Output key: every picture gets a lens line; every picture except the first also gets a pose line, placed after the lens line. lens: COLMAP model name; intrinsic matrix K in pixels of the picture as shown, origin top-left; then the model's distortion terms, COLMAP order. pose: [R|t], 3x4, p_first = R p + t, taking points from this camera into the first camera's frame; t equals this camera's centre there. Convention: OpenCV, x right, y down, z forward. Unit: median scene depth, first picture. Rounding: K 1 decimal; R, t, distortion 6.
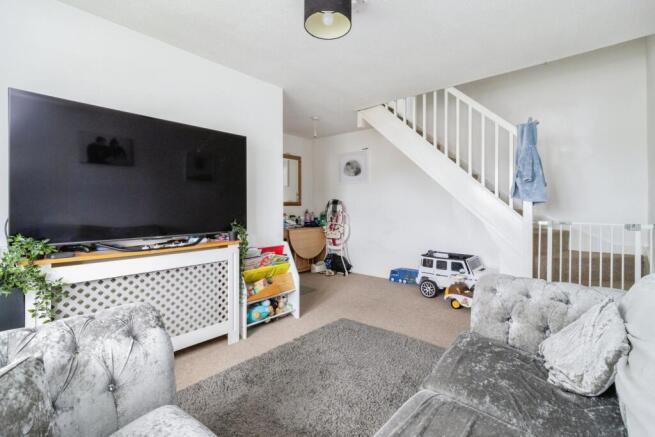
lens RADIAL K [[307.8, 0, 331.2], [0, 307.8, 205.5], [0, 0, 1]] dist [0.001351, 0.000151]
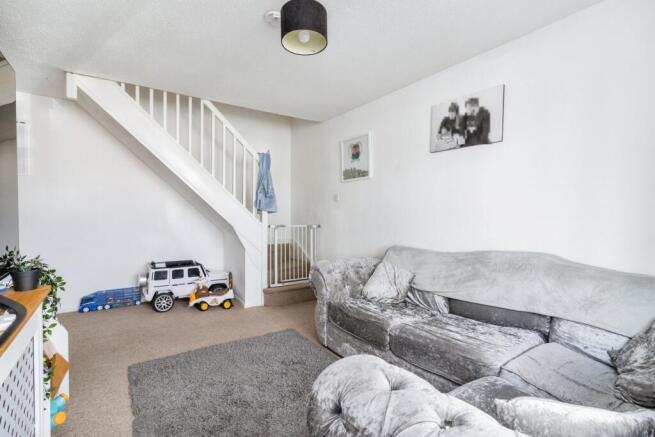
lens RADIAL K [[305.4, 0, 325.6], [0, 305.4, 215.3], [0, 0, 1]] dist [-0.000838, -0.000314]
pose [[0.264374, -0.002776, 0.964416, -0.464450], [-0.013600, 0.999886, 0.006606, -0.005072], [-0.964324, -0.014863, 0.264306, 0.306942]]
